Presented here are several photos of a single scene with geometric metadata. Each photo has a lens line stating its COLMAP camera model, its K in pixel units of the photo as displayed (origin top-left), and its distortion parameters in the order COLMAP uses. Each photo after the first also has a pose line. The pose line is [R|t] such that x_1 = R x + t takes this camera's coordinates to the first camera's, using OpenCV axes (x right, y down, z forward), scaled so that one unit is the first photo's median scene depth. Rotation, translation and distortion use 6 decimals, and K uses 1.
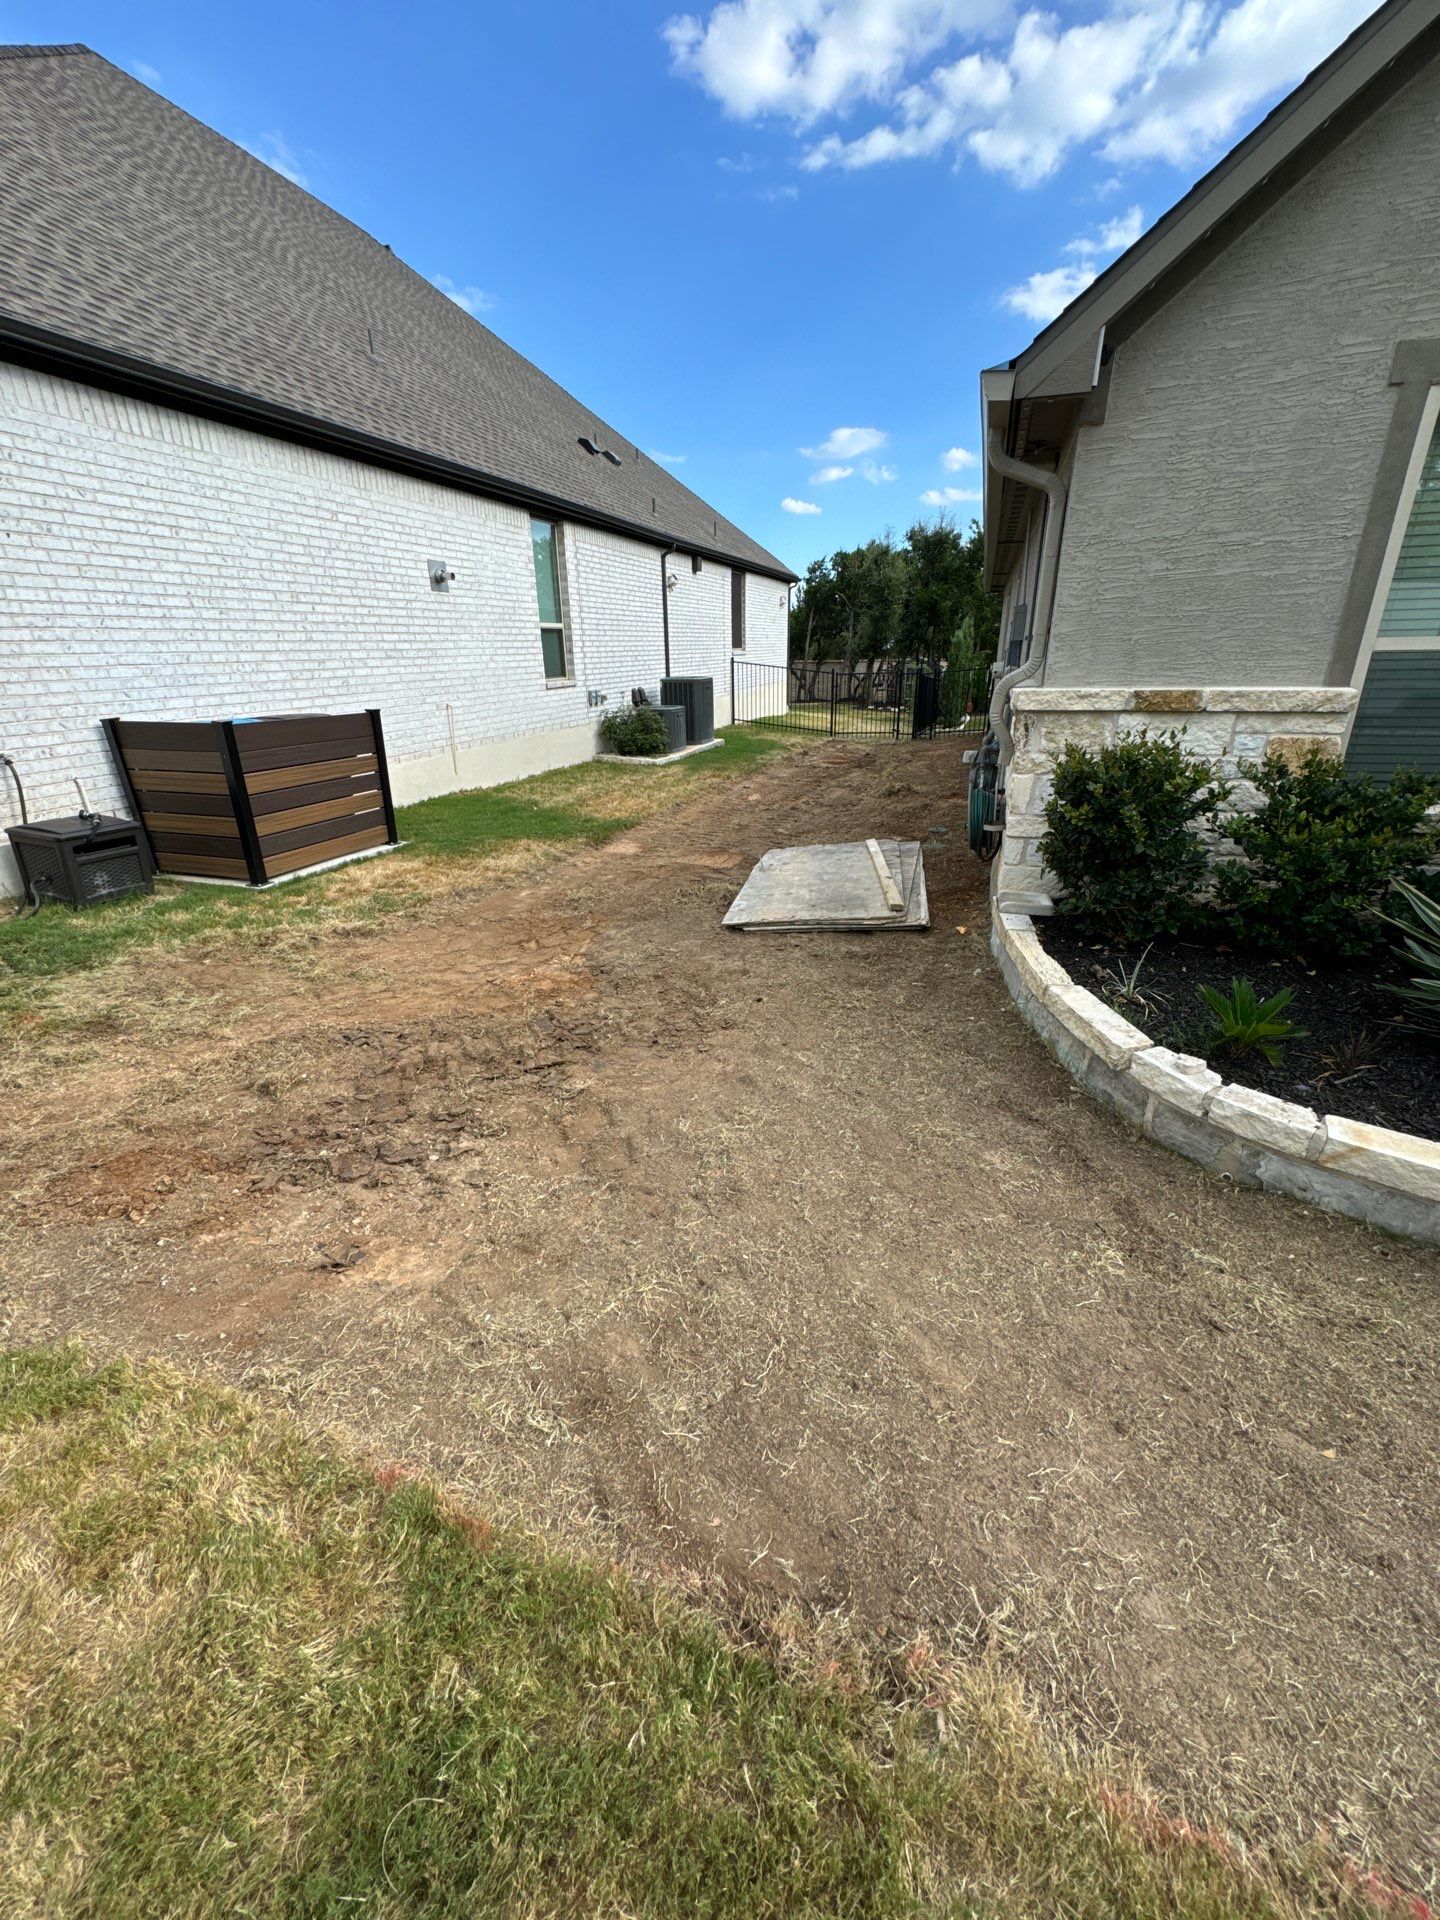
lens RADIAL K [[753.5, 0, 720.0], [0, 753.5, 960.0], [0, 0, 1]] dist [-0.000101, -0.000308]
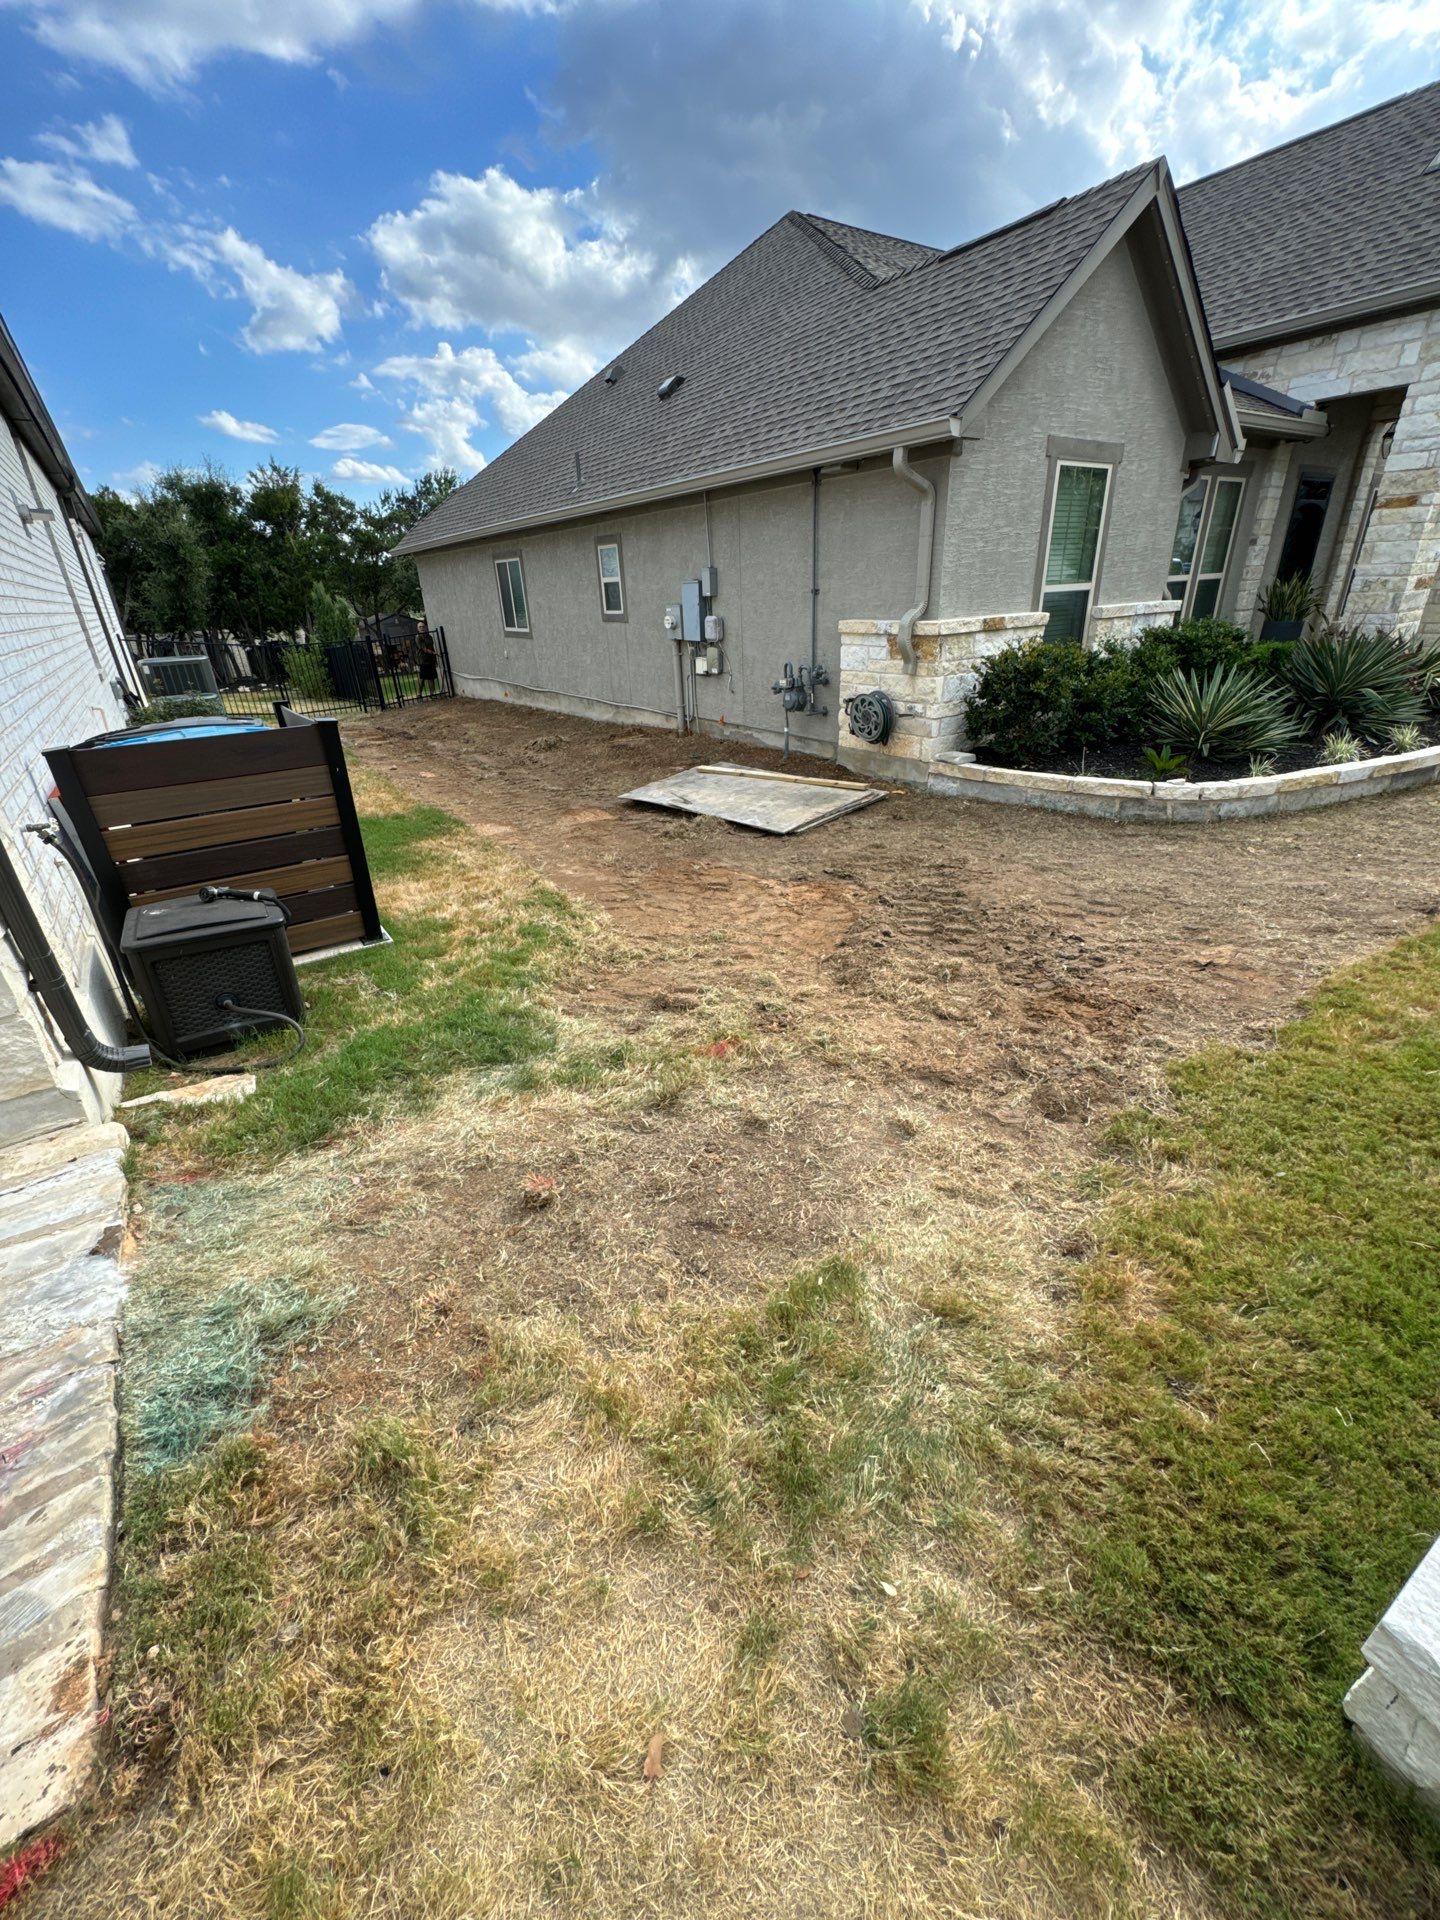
lens RADIAL K [[765.4, 0, 720.0], [0, 765.4, 960.0], [0, 0, 1]] dist [-0.004151, -0.000200]
pose [[0.621113, -0.353192, 0.699624, -0.944186], [0.327425, 0.927998, 0.177800, -0.104172], [-0.712047, 0.118641, 0.692035, 0.231284]]
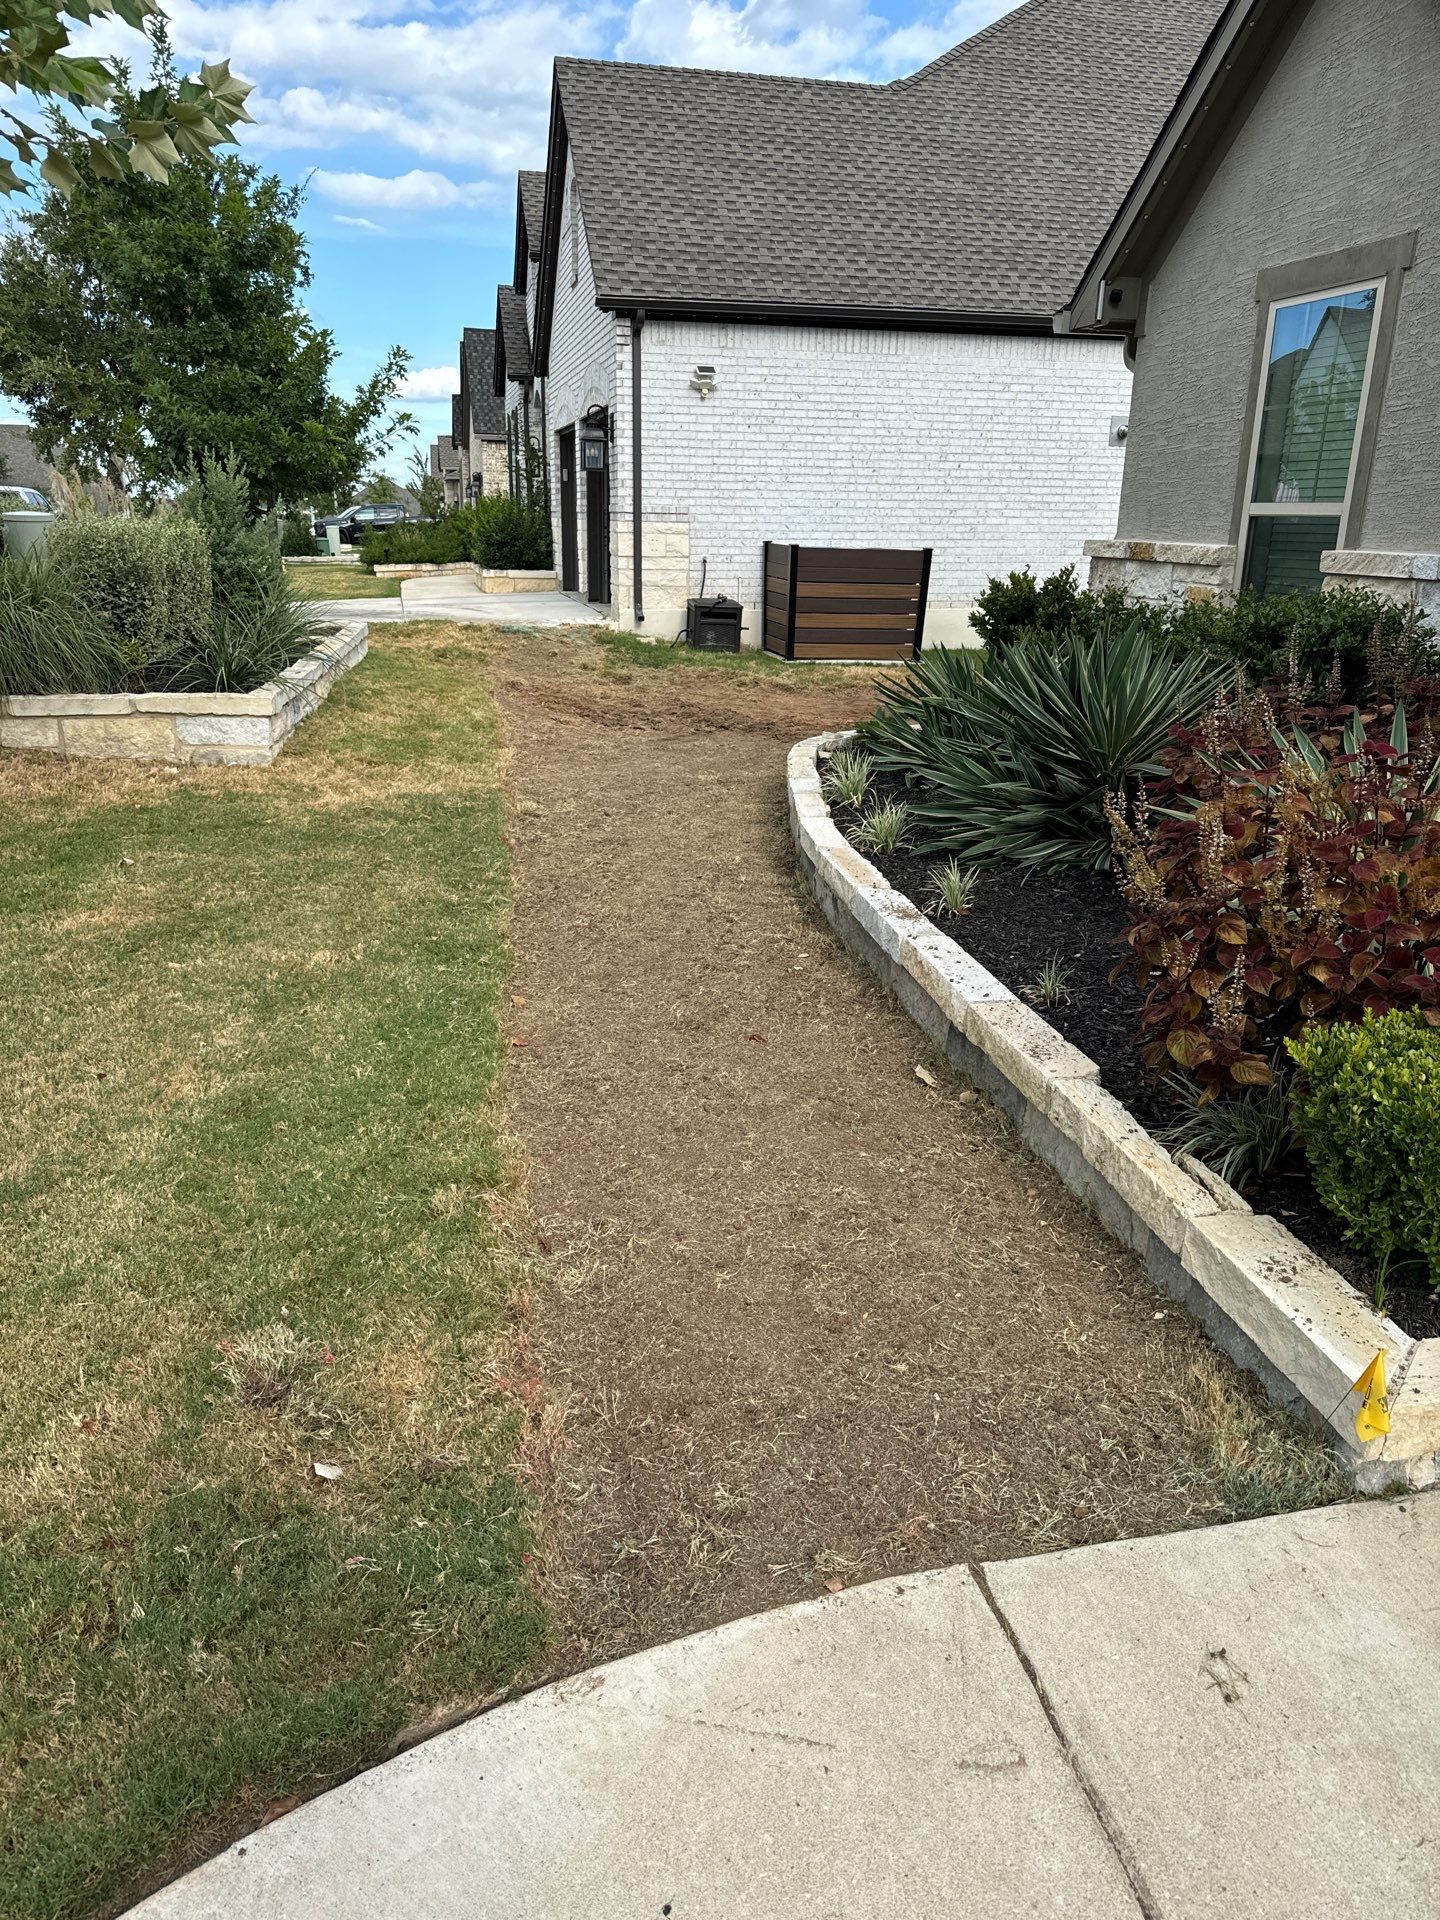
lens RADIAL K [[1385.2, 0, 720.0], [0, 1385.2, 960.0], [0, 0, 1]] dist [-0.004864, -0.005910]
pose [[0.507179, 0.288643, -0.812068, 1.592699], [-0.349040, 0.930309, 0.112677, 0.173027], [0.787997, 0.226297, 0.572582, -0.449620]]
